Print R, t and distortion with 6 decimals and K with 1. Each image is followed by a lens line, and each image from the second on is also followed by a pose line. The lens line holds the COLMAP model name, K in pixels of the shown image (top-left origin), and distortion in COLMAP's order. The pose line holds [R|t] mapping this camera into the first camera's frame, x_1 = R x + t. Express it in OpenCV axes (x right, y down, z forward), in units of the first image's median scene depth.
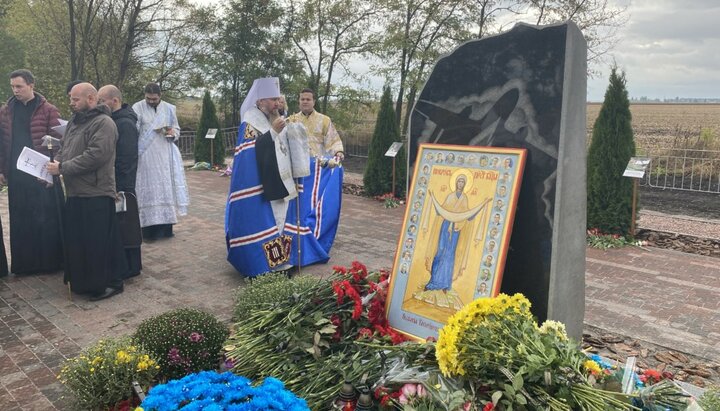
lens RADIAL K [[543.0, 0, 359.7], [0, 543.0, 152.2], [0, 0, 1]] dist [0.005520, 0.000456]
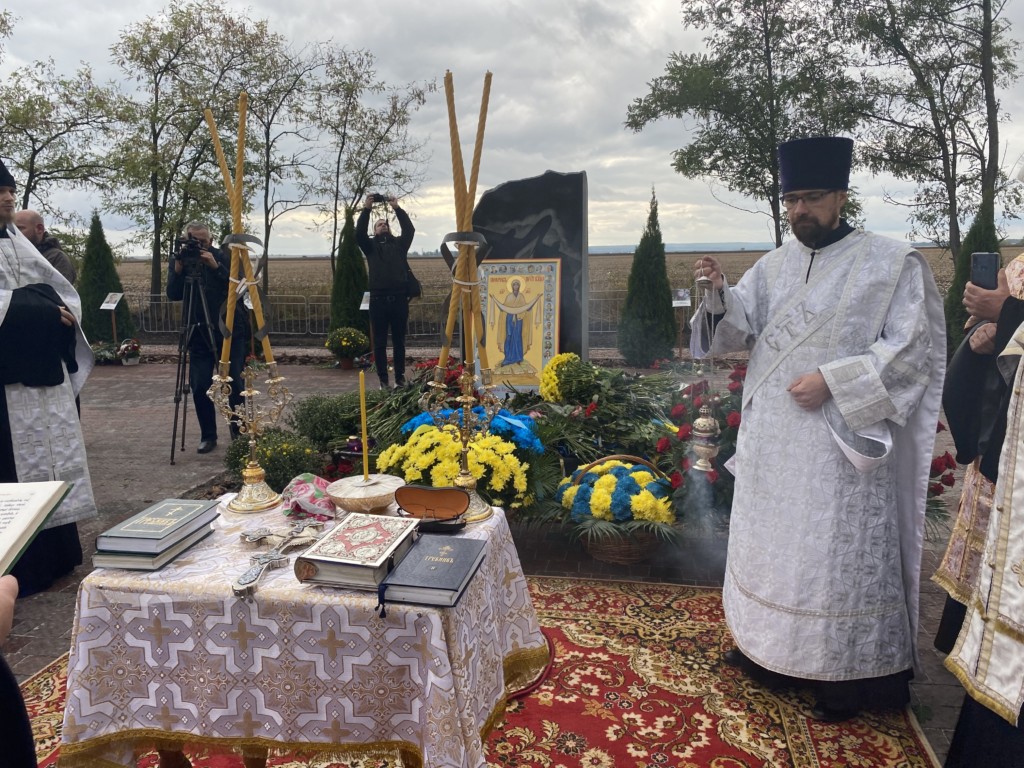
lens RADIAL K [[753.1, 0, 517.5], [0, 753.1, 368.3], [0, 0, 1]] dist [0.018493, -0.022160]
pose [[0.805262, -0.103096, 0.583887, -0.922994], [0.073126, 0.994517, 0.074750, 0.120067], [-0.588392, -0.017496, 0.808386, -0.523123]]
